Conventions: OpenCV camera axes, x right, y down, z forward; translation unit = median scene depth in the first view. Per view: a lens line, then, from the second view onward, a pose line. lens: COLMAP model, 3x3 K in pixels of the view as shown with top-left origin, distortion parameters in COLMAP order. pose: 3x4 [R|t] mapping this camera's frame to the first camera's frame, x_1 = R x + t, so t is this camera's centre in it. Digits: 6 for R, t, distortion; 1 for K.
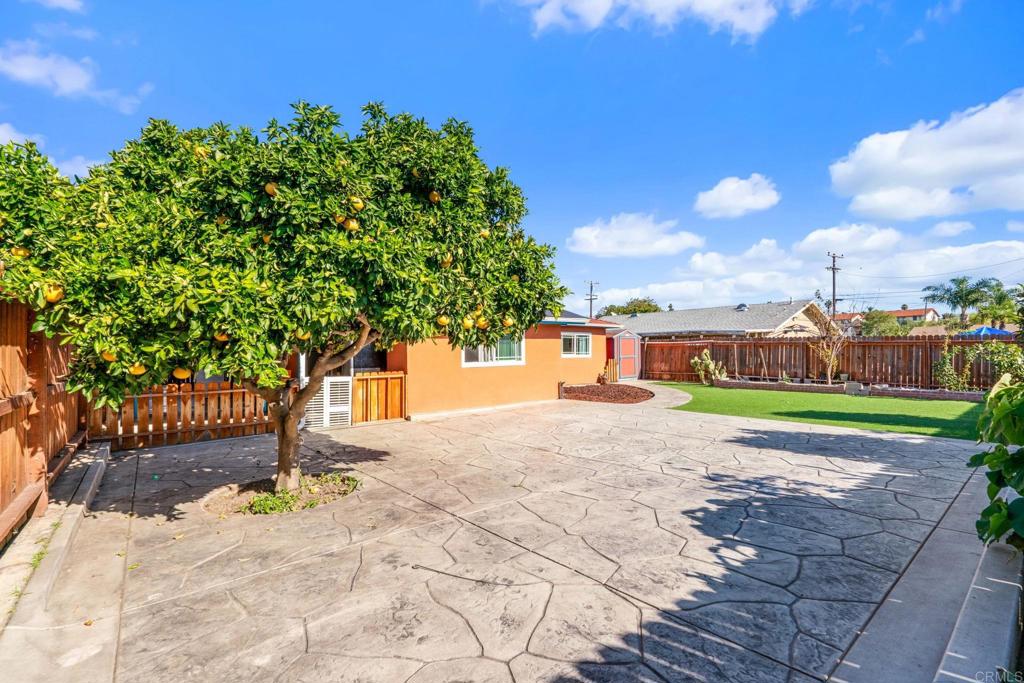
lens RADIAL K [[450.0, 0, 508.6], [0, 450.0, 348.1], [0, 0, 1]] dist [-0.007803, 0.000021]
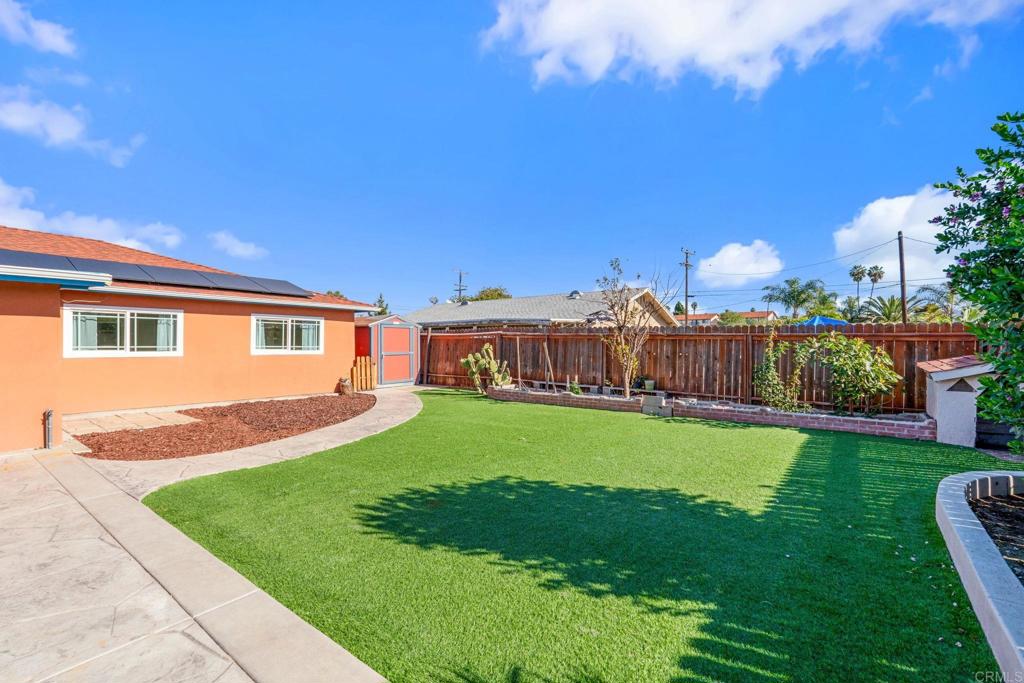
lens RADIAL K [[450.0, 0, 508.6], [0, 450.0, 348.1], [0, 0, 1]] dist [-0.007803, 0.000021]
pose [[0.974226, 0.005952, 0.225498, 0.311788], [-0.008682, 0.999900, 0.011119, 0.001060], [-0.225409, -0.012790, 0.974180, 0.303701]]
